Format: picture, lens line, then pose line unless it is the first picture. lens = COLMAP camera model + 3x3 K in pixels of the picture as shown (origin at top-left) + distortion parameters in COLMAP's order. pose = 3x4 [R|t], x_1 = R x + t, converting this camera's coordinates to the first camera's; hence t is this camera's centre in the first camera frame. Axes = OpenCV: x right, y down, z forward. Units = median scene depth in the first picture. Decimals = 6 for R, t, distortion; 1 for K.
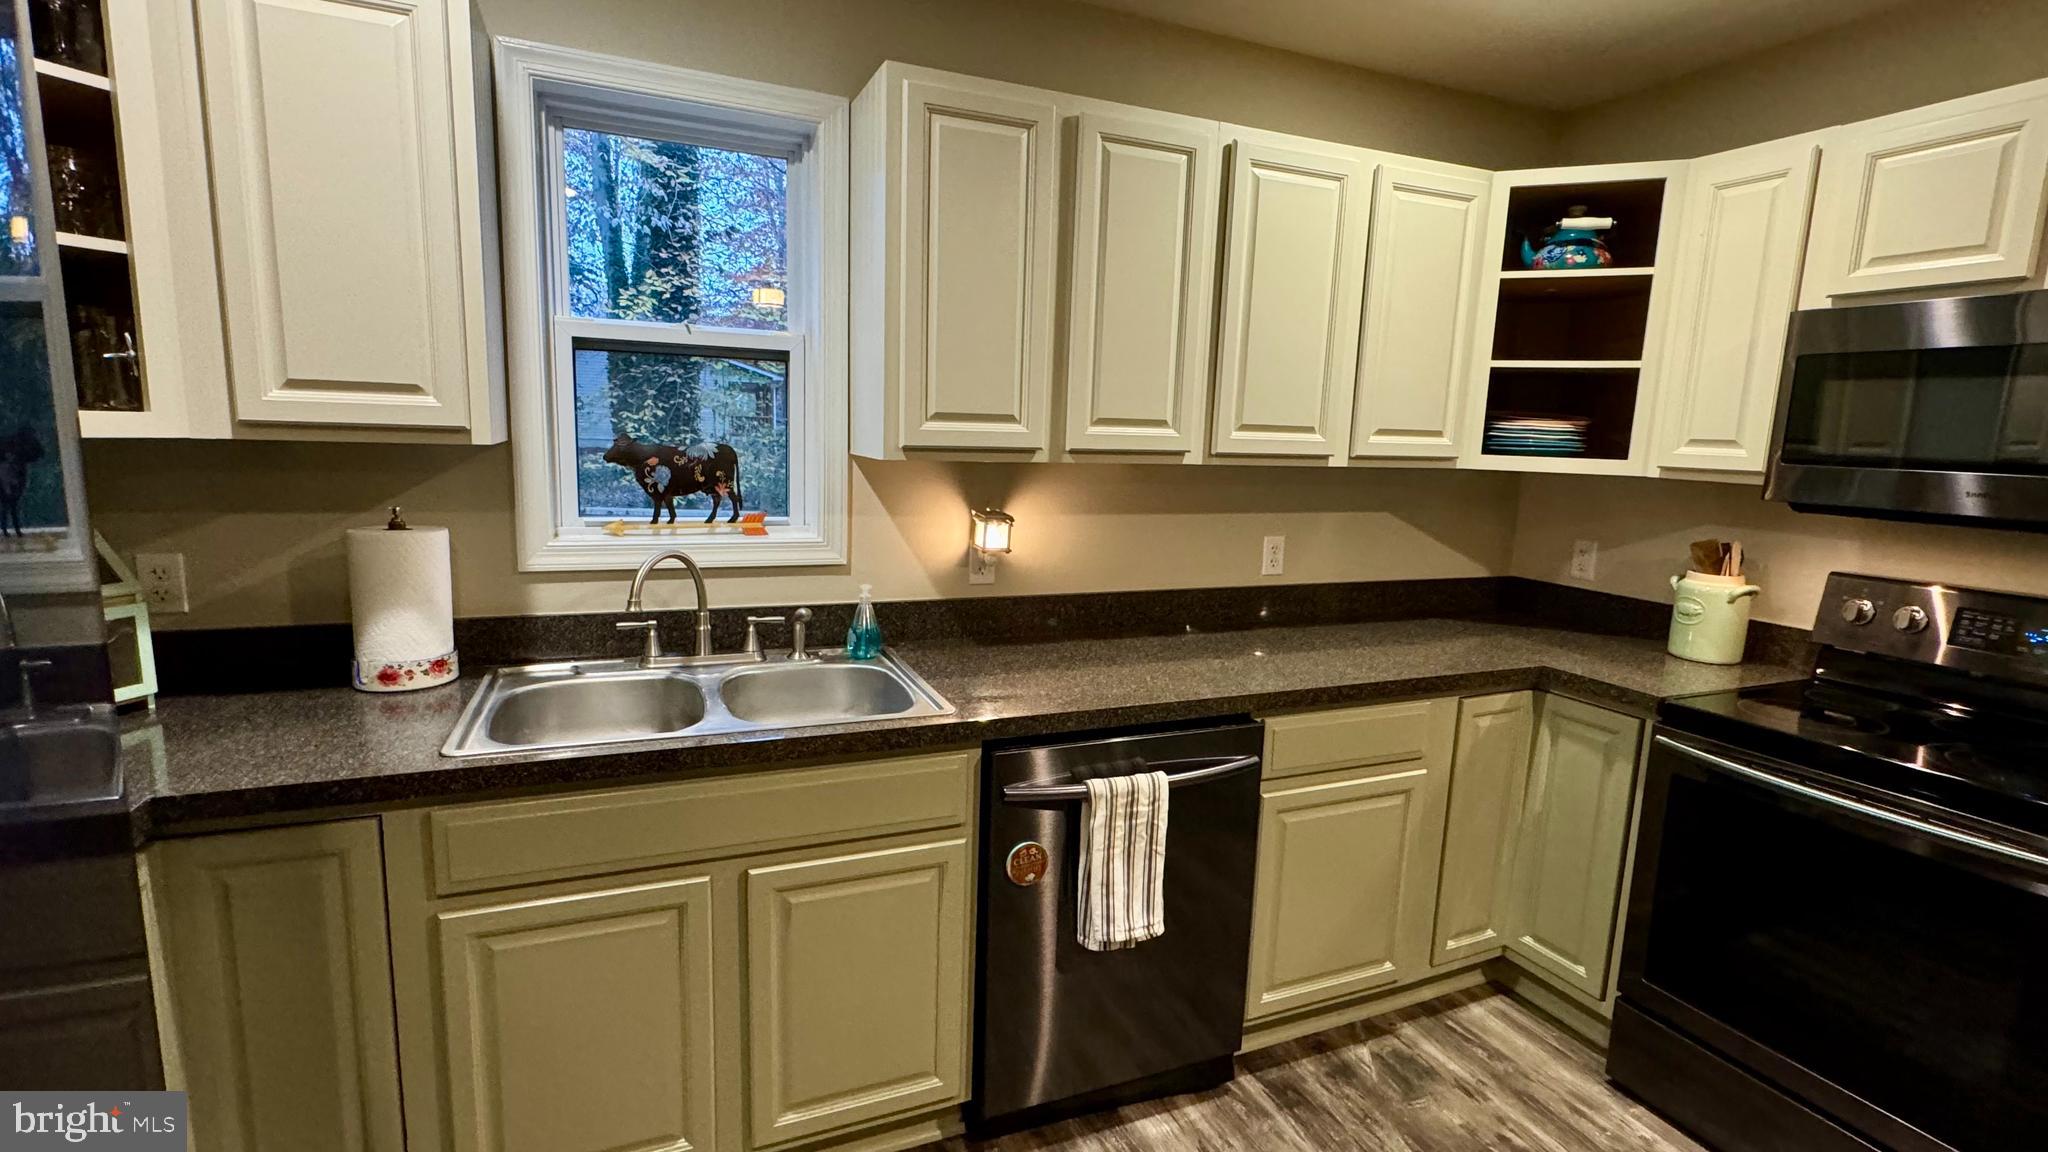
lens RADIAL K [[982.6, 0, 1024.0], [0, 982.6, 576.0], [0, 0, 1]] dist [0.003430, 0.000292]
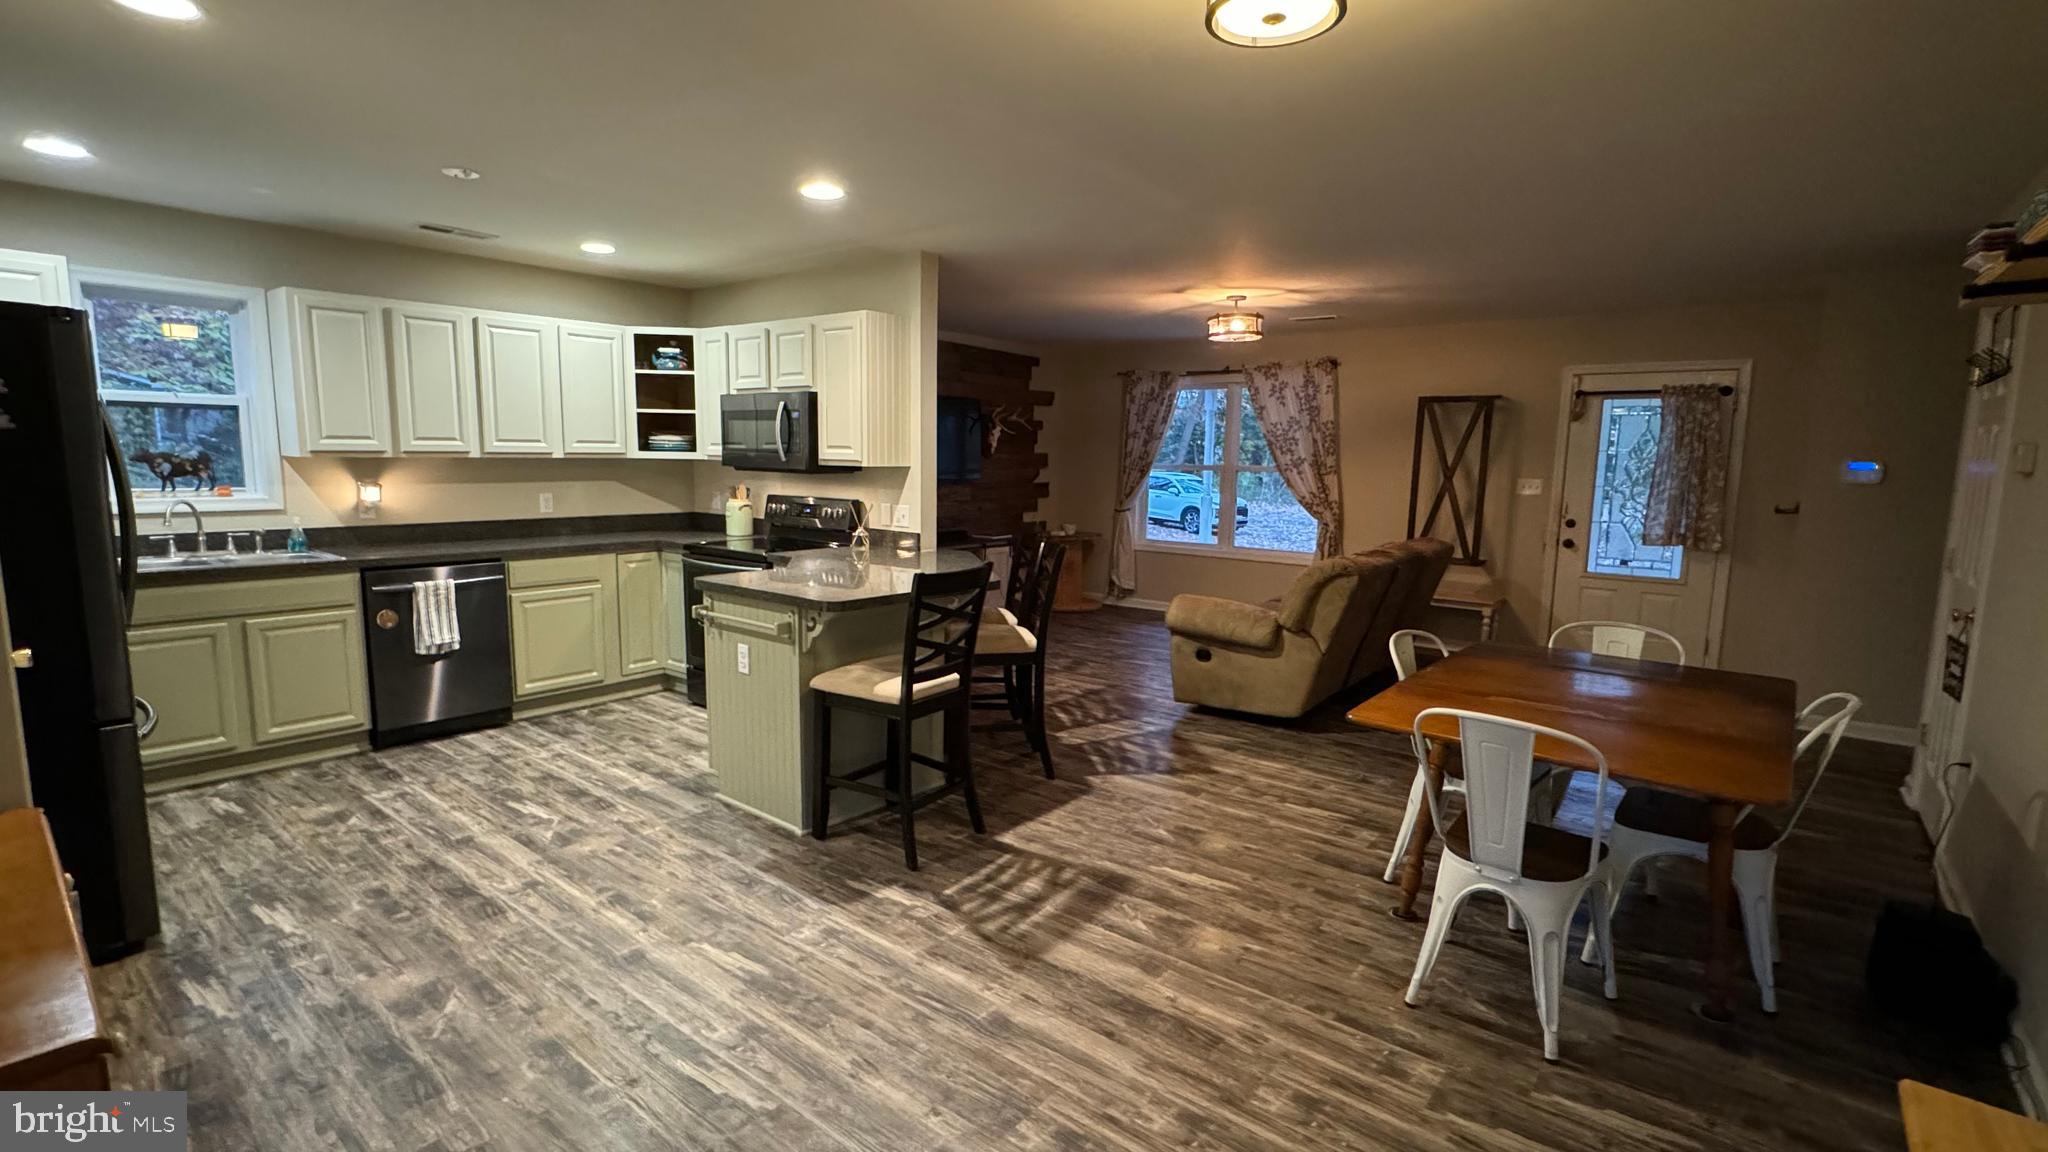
lens RADIAL K [[933.3, 0, 1024.0], [0, 933.3, 576.0], [0, 0, 1]] dist [-0.002259, -0.000035]
pose [[0.877441, -0.080619, 0.472861, 0.235737], [0.084371, 0.996346, 0.013311, 0.223557], [-0.472206, 0.028216, 0.881037, -1.390253]]
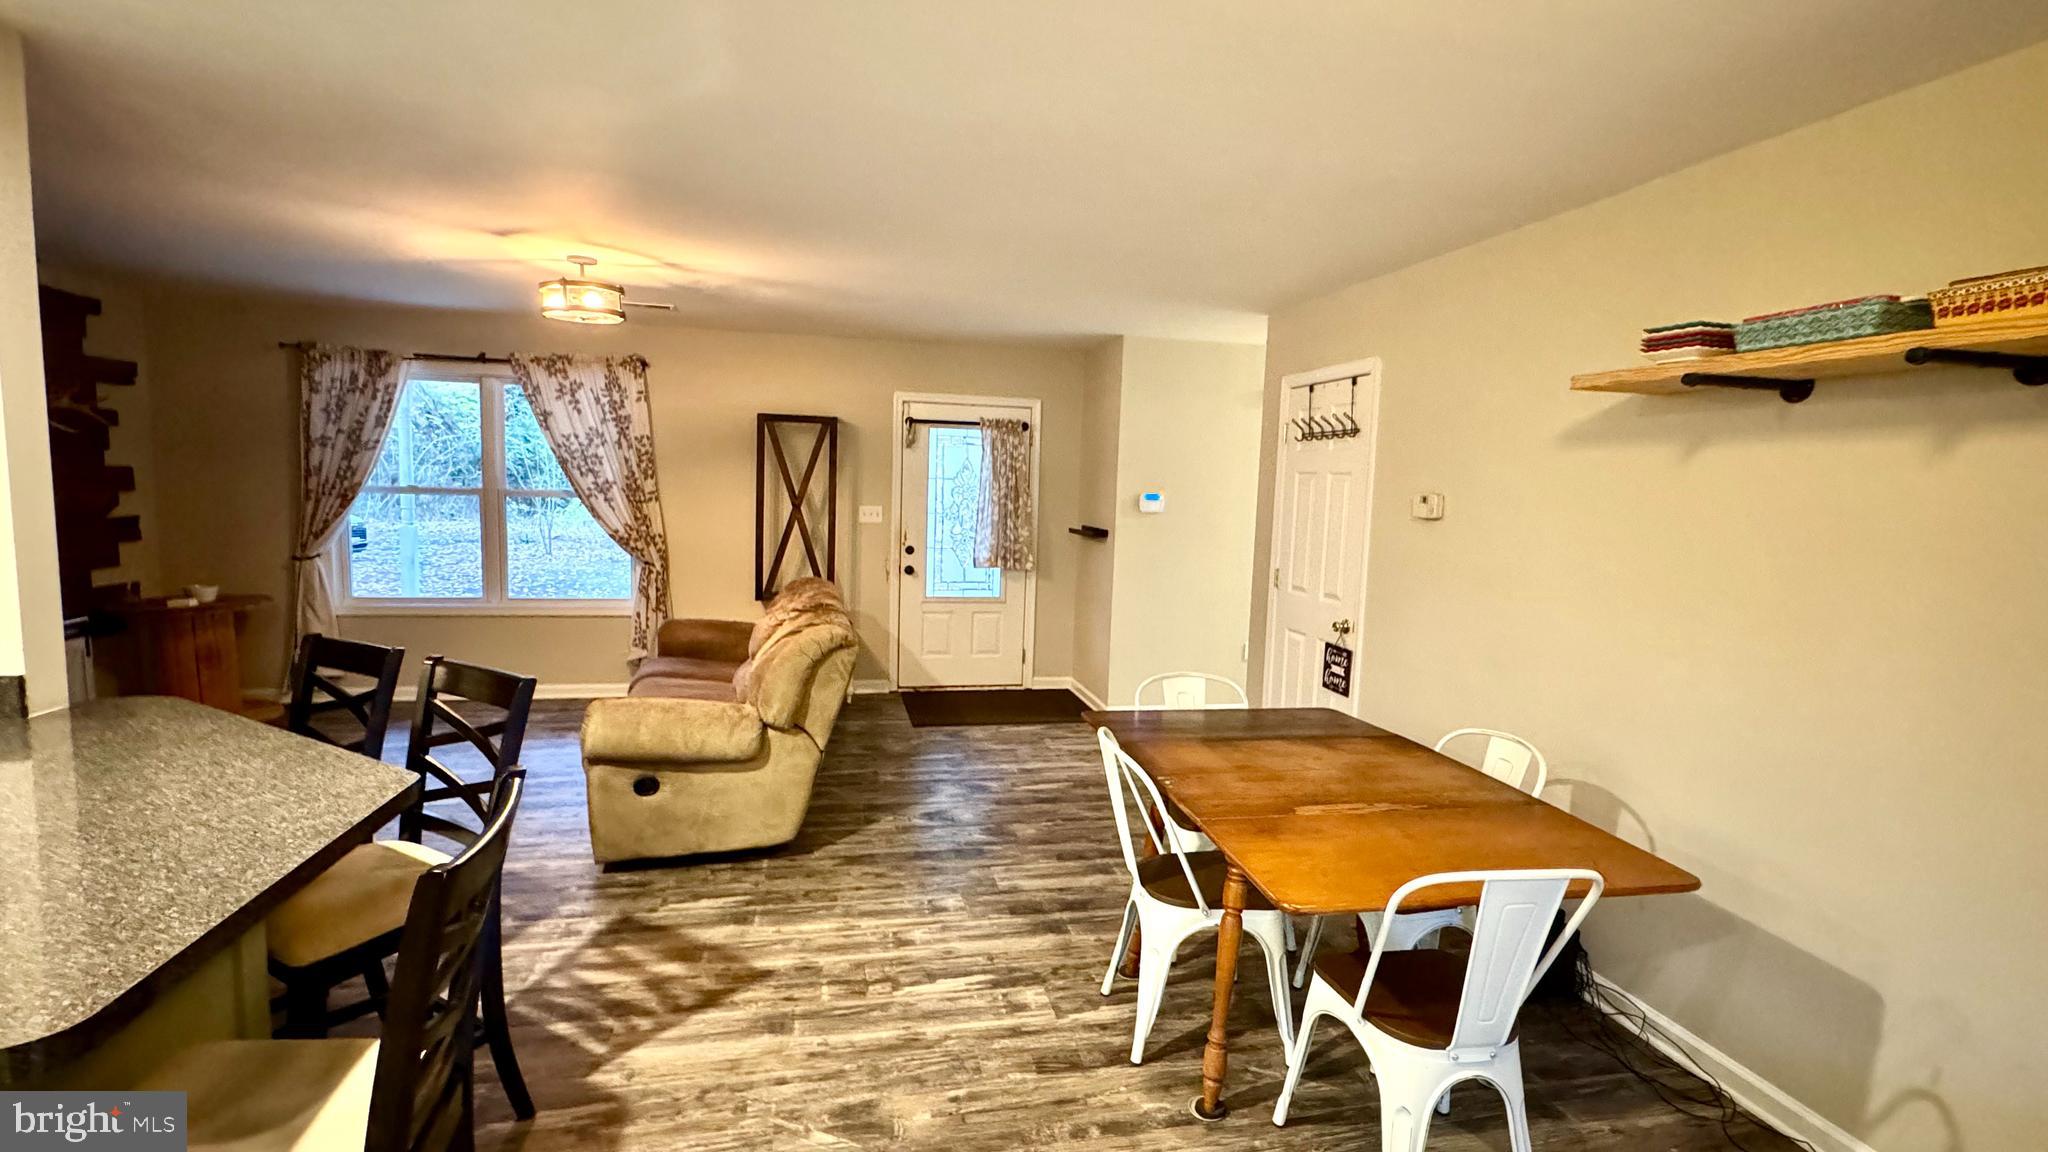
lens RADIAL K [[929.7, 0, 1024.0], [0, 929.7, 576.0], [0, 0, 1]] dist [-0.002848, -0.000567]
pose [[0.174383, -0.126912, 0.976465, 0.336928], [0.121952, 0.986808, 0.106477, 0.066086], [-0.977097, 0.100514, 0.187560, -0.566931]]
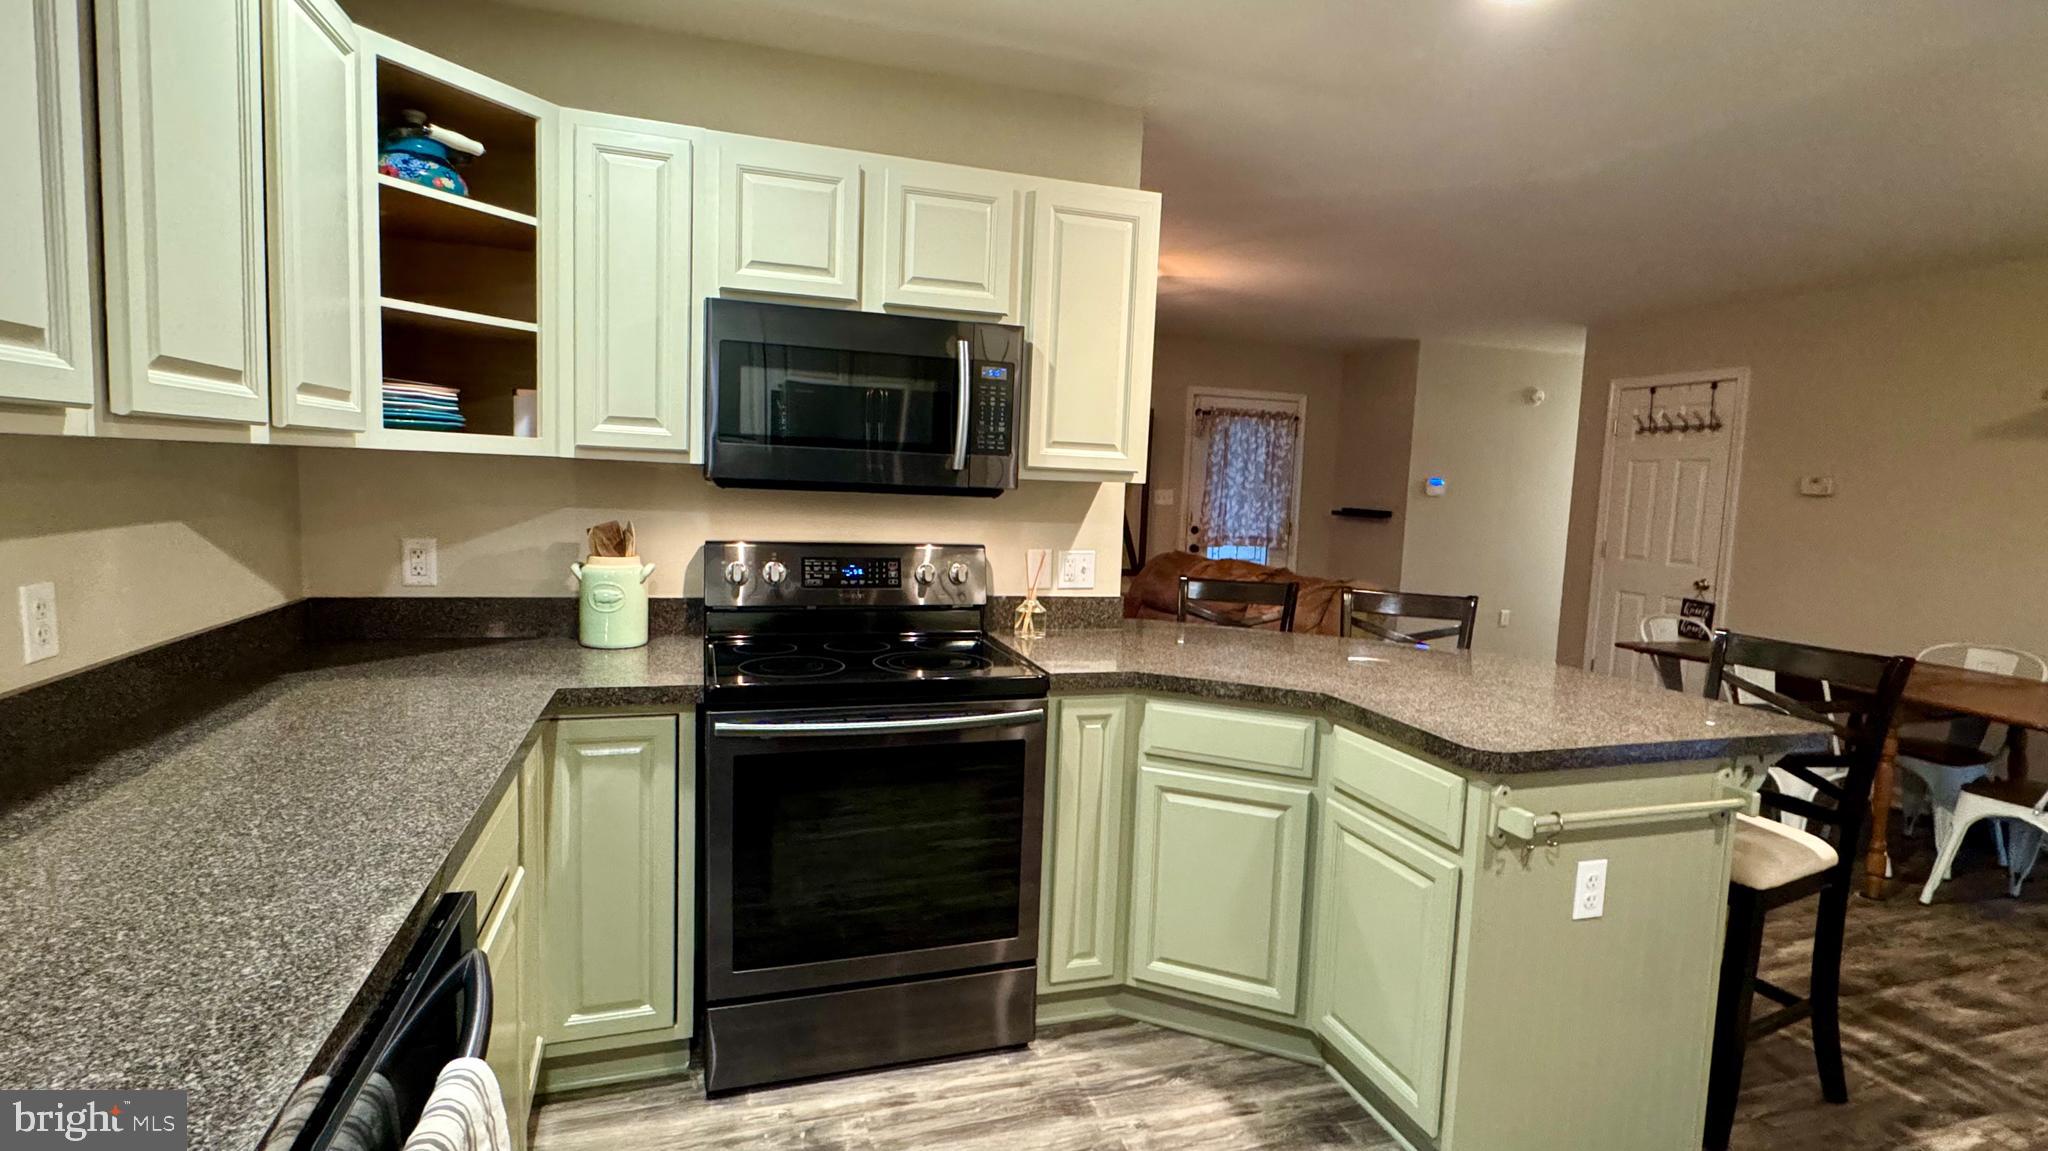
lens RADIAL K [[982.6, 0, 1024.0], [0, 982.6, 575.5], [0, 0, 1]] dist [0.003430, 0.000292]
pose [[0.077332, -0.128037, 0.988750, -0.242509], [0.115446, 0.986199, 0.118678, -0.055110], [-0.990299, 0.104970, 0.091046, 0.543061]]
